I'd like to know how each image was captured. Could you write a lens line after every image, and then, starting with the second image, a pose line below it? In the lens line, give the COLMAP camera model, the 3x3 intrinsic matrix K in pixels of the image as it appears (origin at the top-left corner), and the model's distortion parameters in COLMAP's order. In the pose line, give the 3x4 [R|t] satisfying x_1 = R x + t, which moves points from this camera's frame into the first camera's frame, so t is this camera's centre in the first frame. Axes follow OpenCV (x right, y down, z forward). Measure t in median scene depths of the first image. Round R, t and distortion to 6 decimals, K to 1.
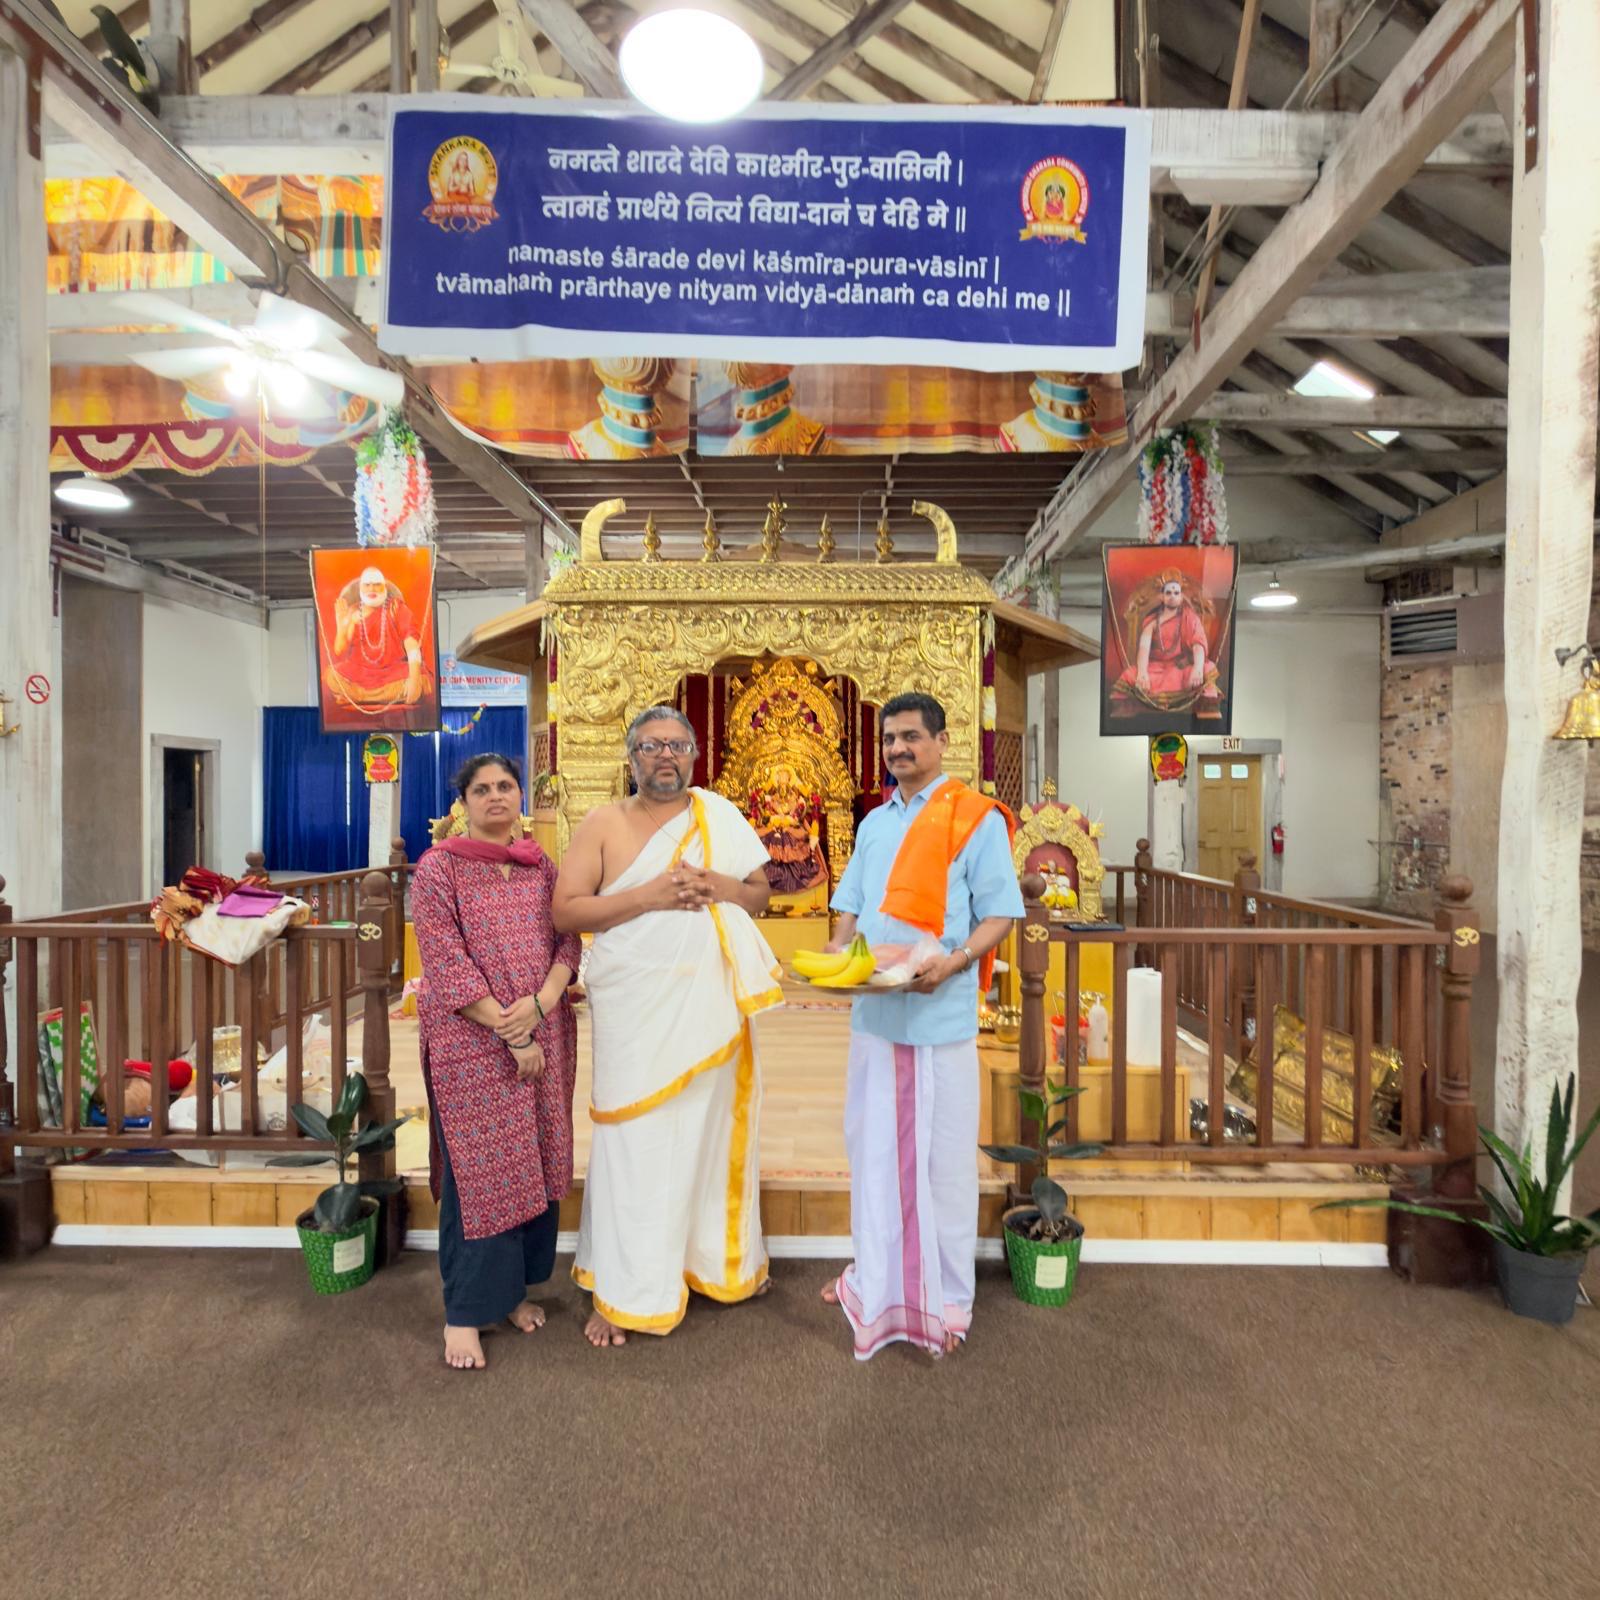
lens RADIAL K [[932.4, 0, 796.5], [0, 932.4, 804.0], [0, 0, 1]] dist [0.000760, -0.000410]
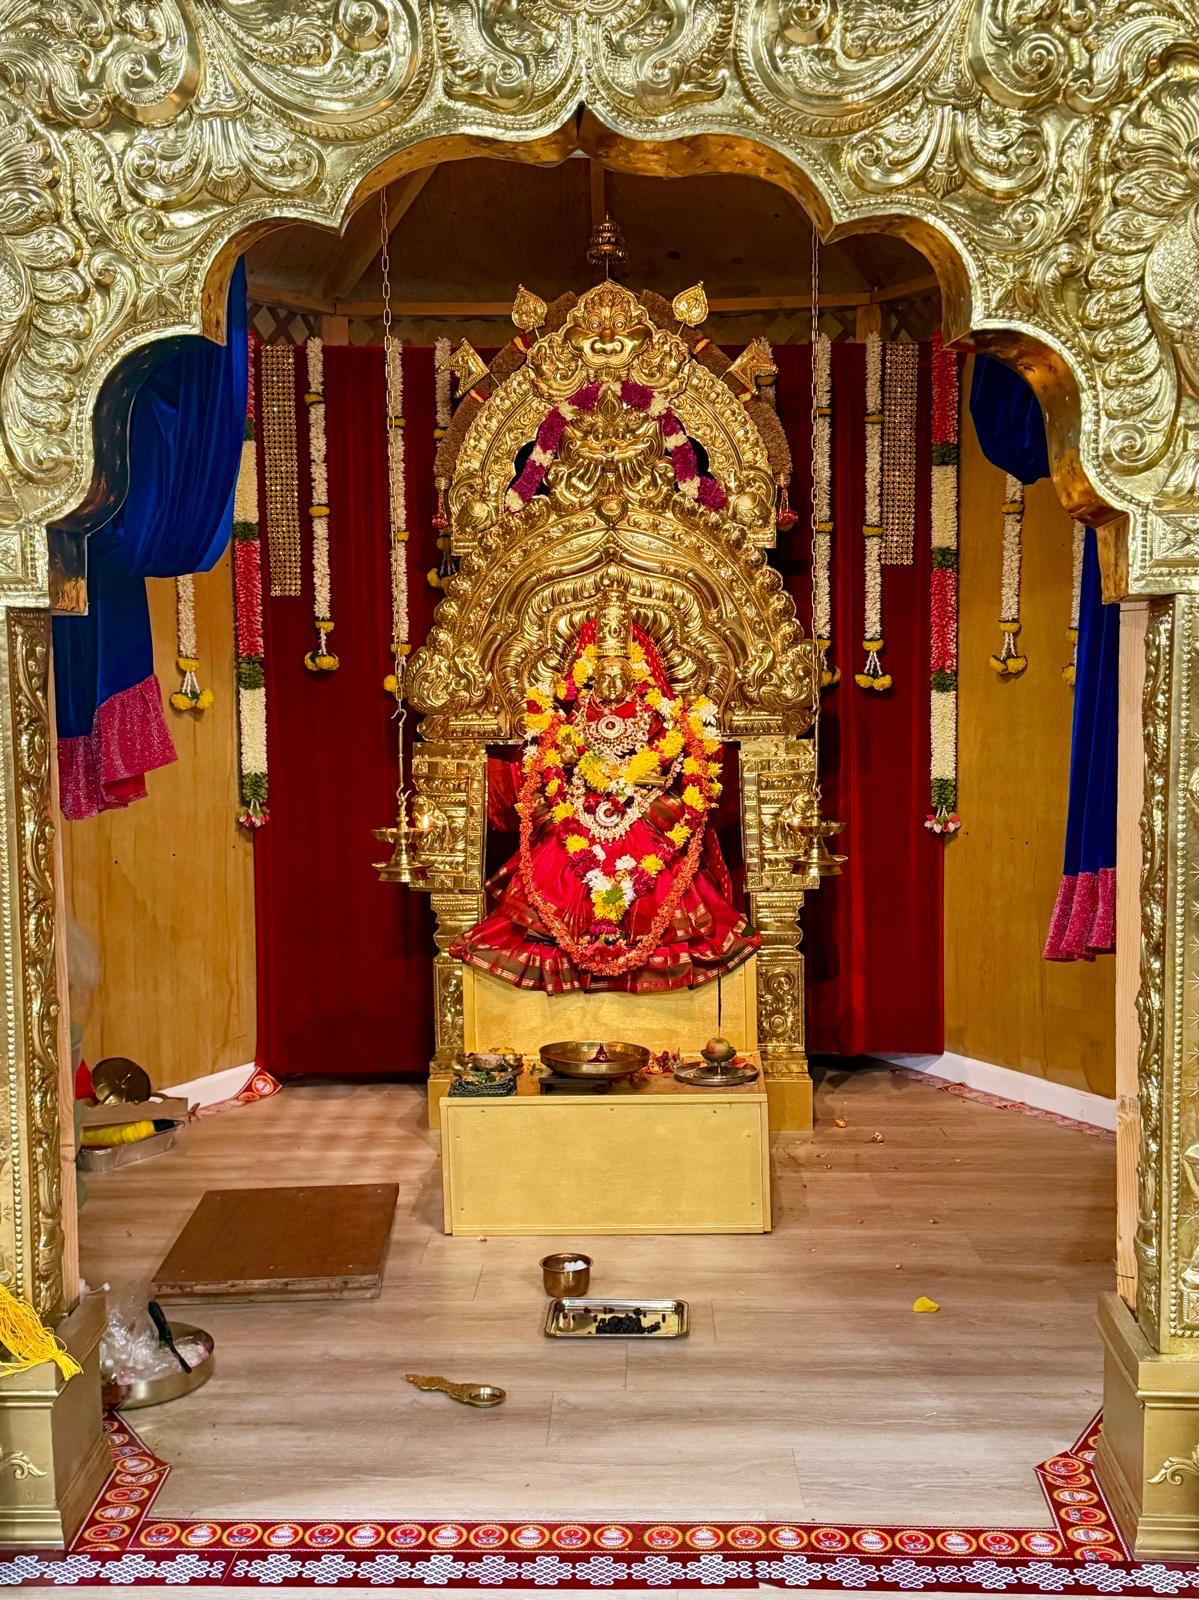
lens RADIAL K [[1677.7, 0, 599.5], [0, 1677.7, 800.0], [0, 0, 1]] dist [0.173775, -0.361170]
pose [[0.999850, -0.016543, 0.005190, -0.030705], [0.016118, 0.997176, 0.073350, -0.021377], [-0.006389, -0.073255, 0.997293, 0.516798]]
